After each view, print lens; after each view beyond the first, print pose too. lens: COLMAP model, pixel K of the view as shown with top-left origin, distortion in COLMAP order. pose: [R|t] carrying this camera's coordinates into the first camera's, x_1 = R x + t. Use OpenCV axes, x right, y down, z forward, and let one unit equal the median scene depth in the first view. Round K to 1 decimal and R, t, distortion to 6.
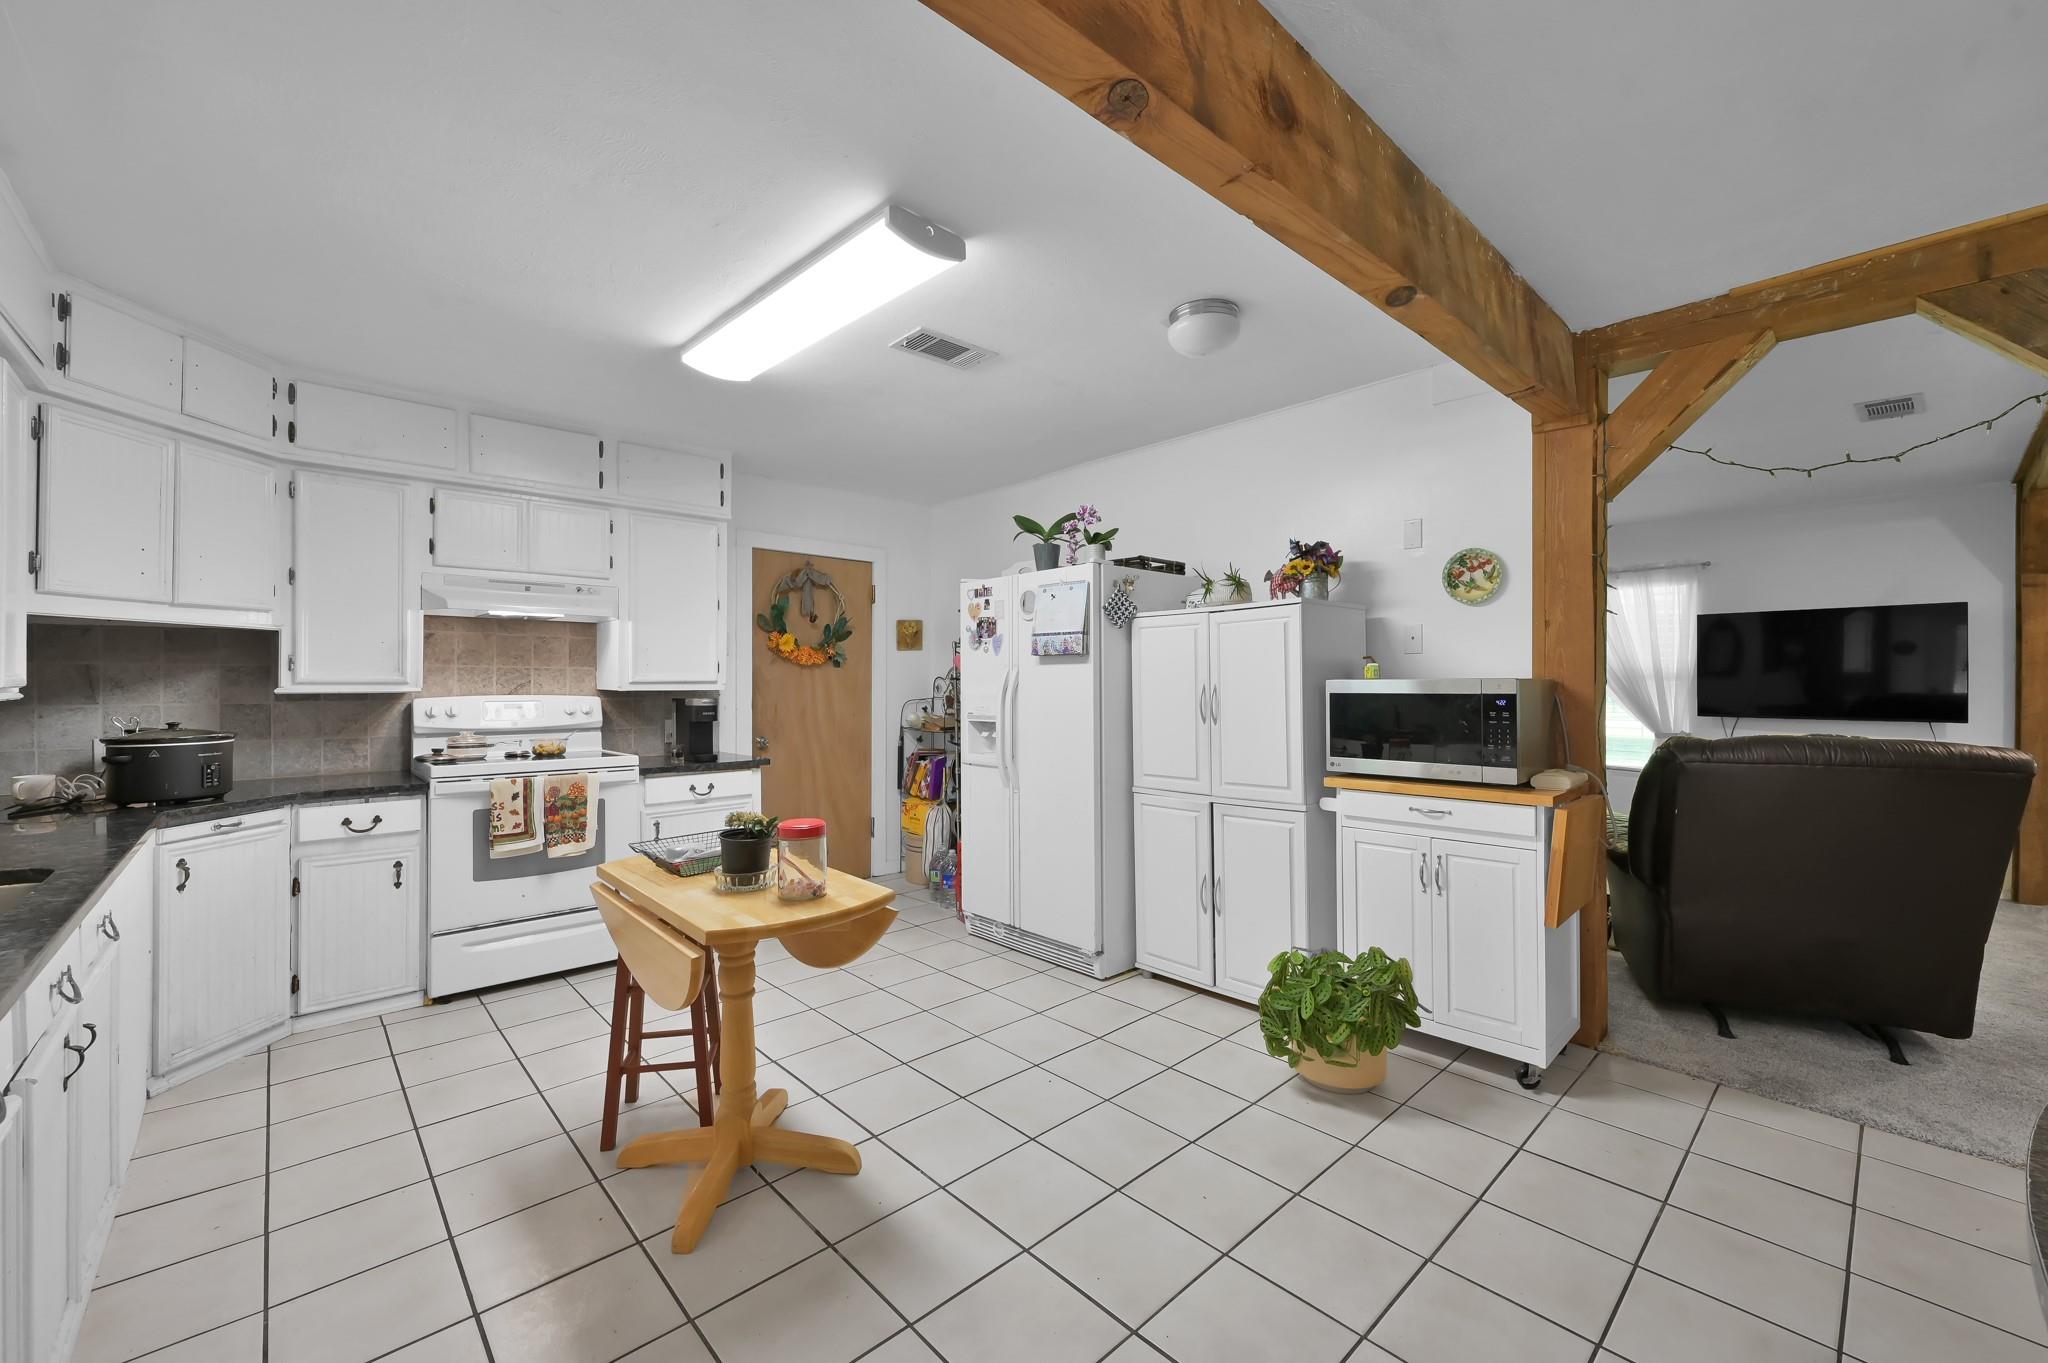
lens RADIAL K [[812.5, 0, 1035.5], [0, 812.5, 678.6], [0, 0, 1]] dist [-0.000058, -0.000094]
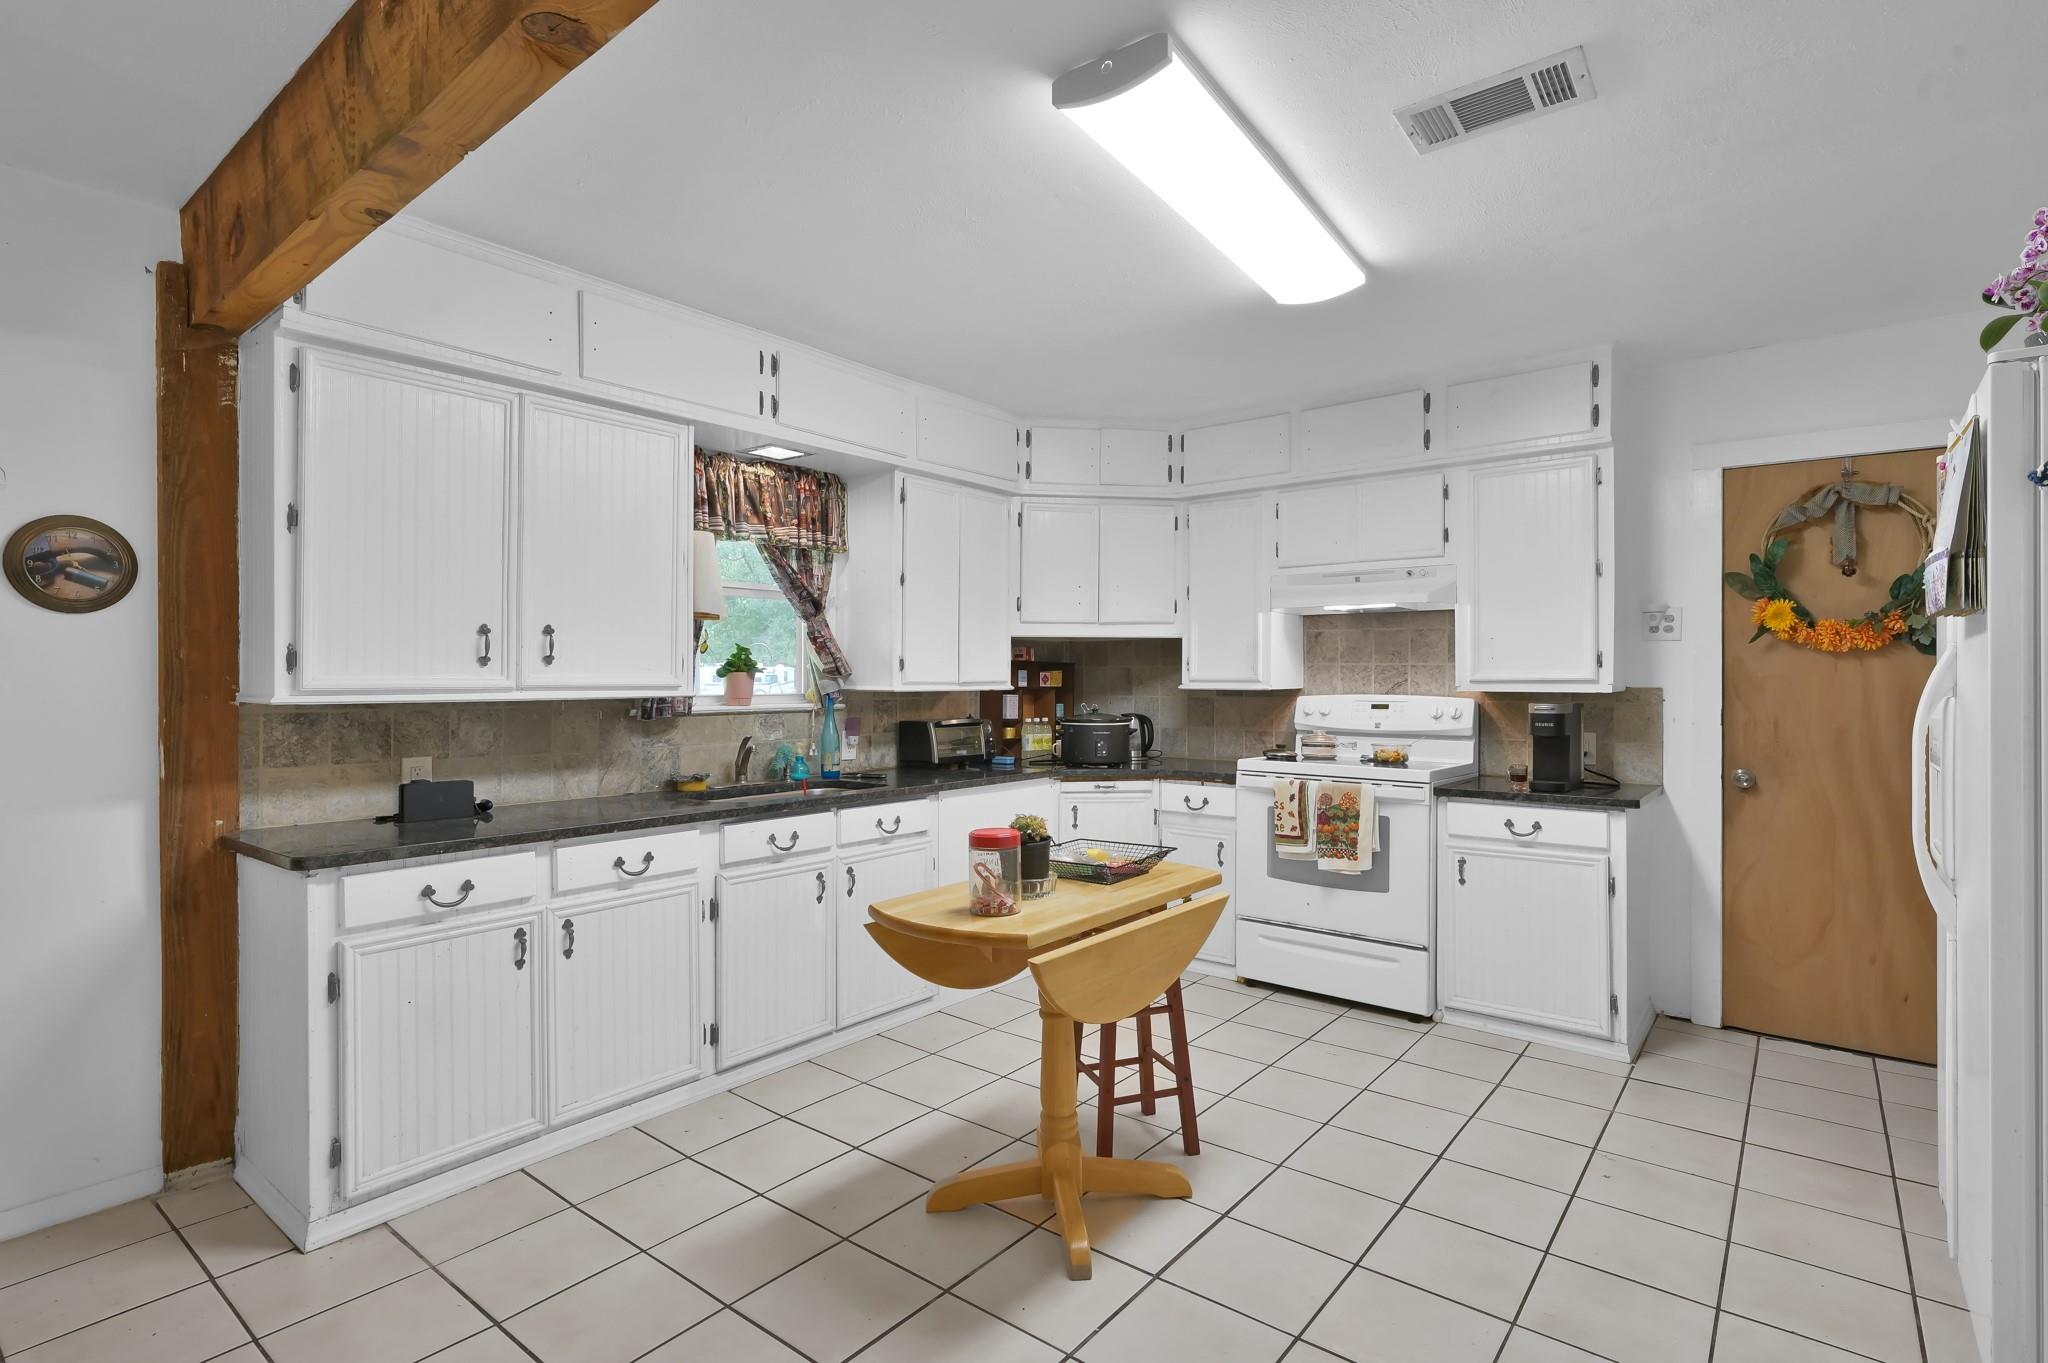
lens RADIAL K [[984.3, 0, 1022.1], [0, 984.3, 676.3], [0, 0, 1]] dist [-0.001774, -0.000398]
pose [[0.149251, -0.003740, -0.988792, 0.442656], [0.000427, 0.999993, -0.003718, 0.003779], [0.988799, 0.000133, 0.149252, 0.470723]]
